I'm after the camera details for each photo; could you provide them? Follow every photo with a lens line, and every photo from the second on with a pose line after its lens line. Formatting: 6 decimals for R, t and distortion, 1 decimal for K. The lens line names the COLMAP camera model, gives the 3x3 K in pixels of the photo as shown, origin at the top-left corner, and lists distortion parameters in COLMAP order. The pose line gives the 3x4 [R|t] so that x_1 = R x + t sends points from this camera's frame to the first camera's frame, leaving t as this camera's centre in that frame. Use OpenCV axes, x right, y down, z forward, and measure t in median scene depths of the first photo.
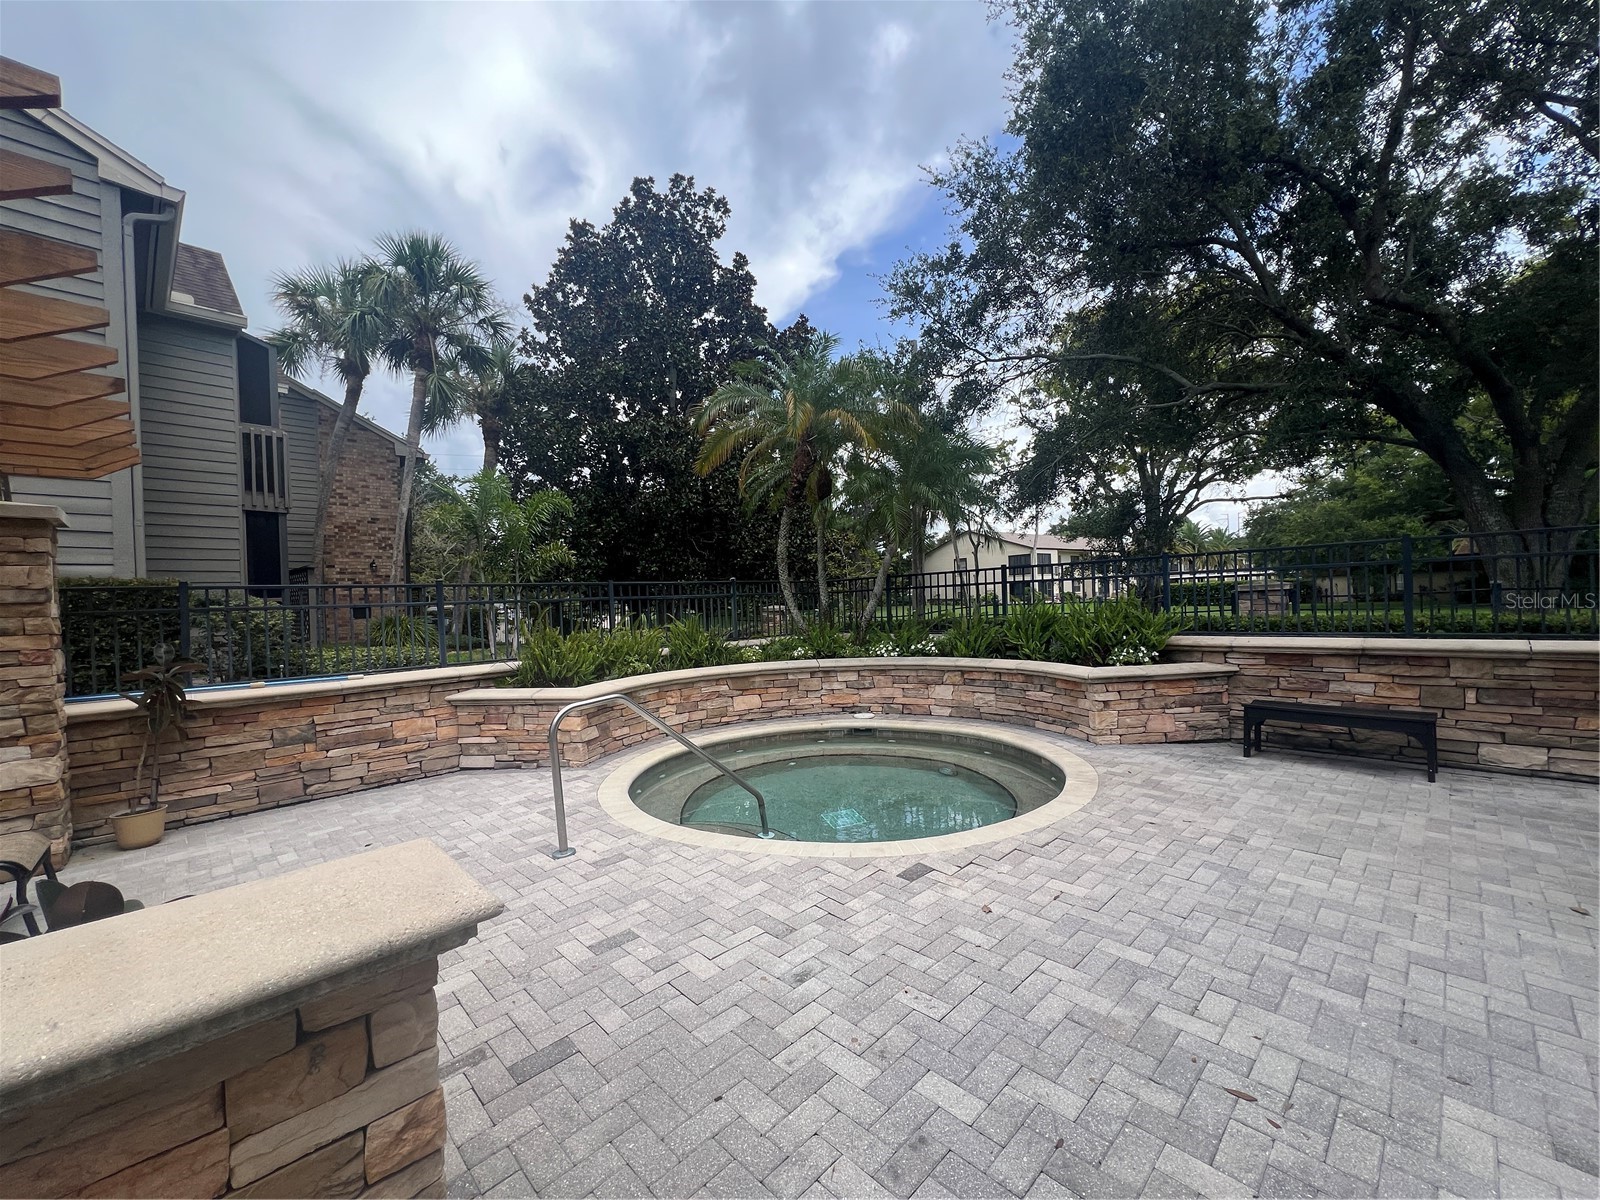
lens RADIAL K [[635.6, 0, 804.9], [0, 635.6, 600.4], [0, 0, 1]] dist [-0.002651, 0.000624]
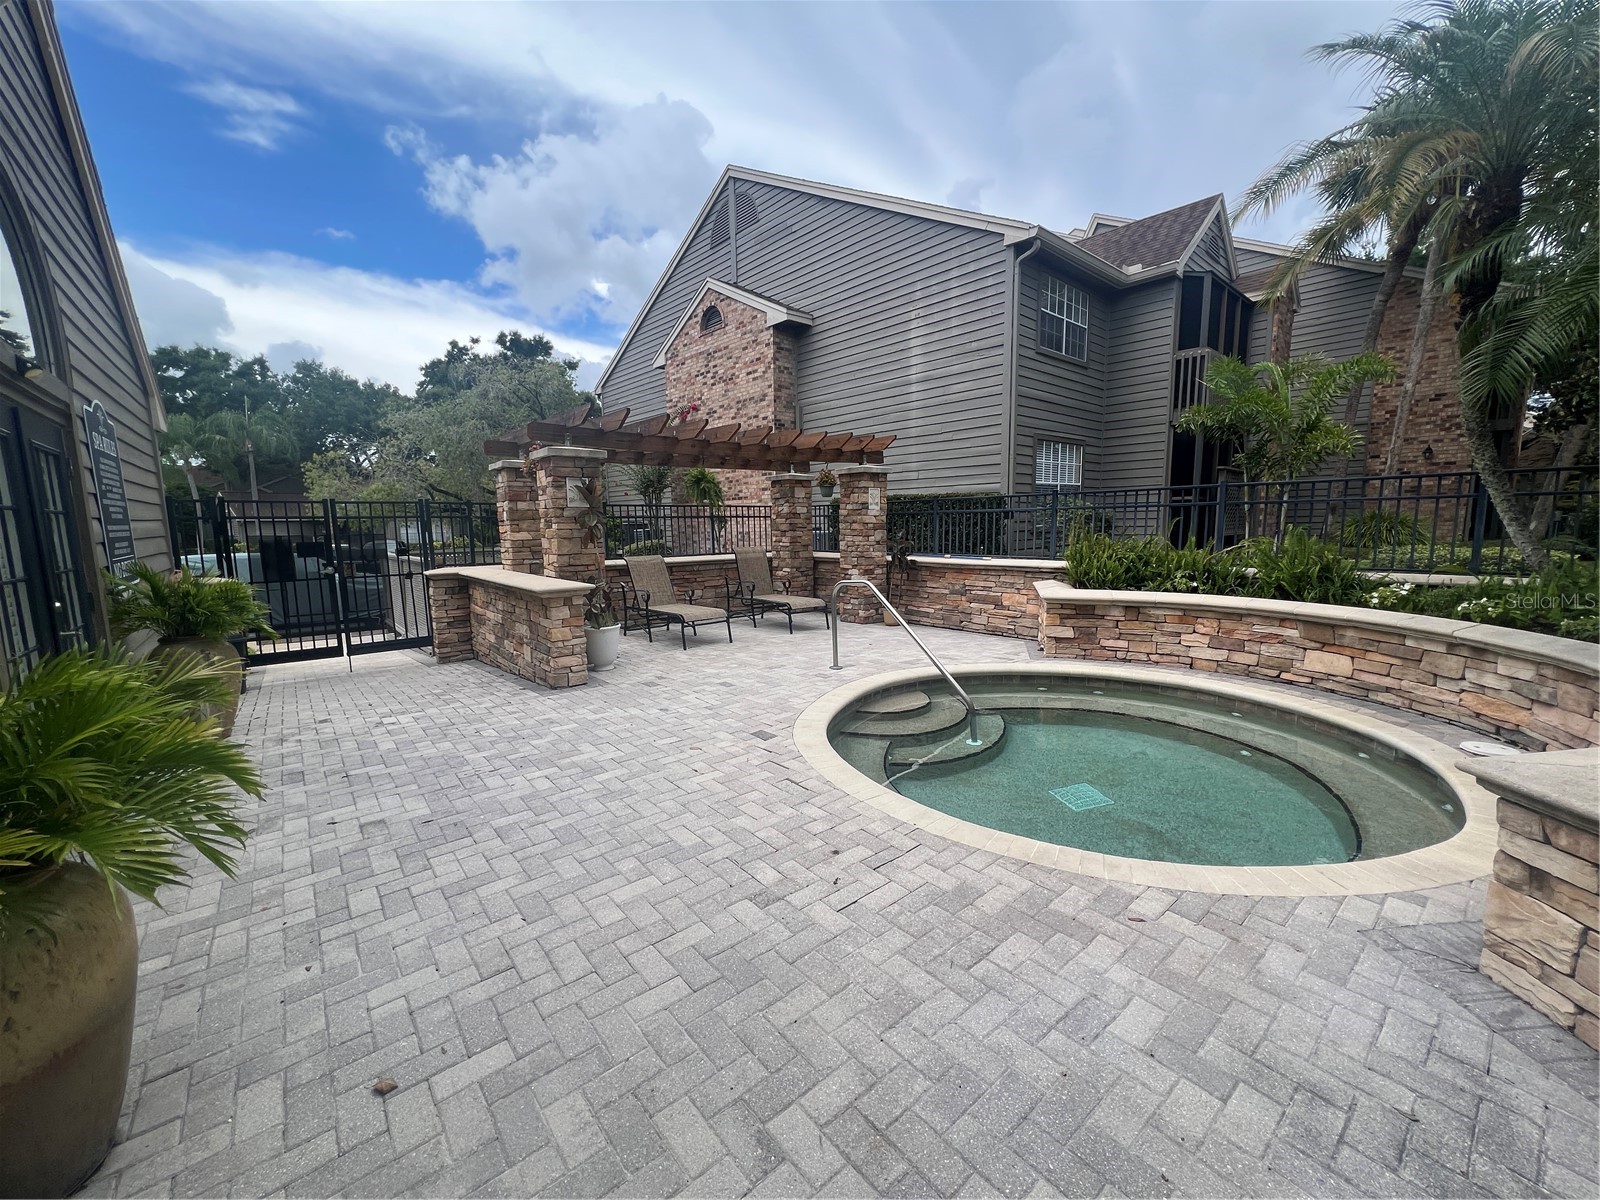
lens RADIAL K [[635.6, 0, 806.6], [0, 635.6, 602.7], [0, 0, 1]] dist [-0.002651, 0.000624]
pose [[-0.078239, 0.164002, -0.983353, 1.205767], [0.019889, 0.986437, 0.162933, -0.043741], [0.996736, -0.006810, -0.080439, 1.025454]]
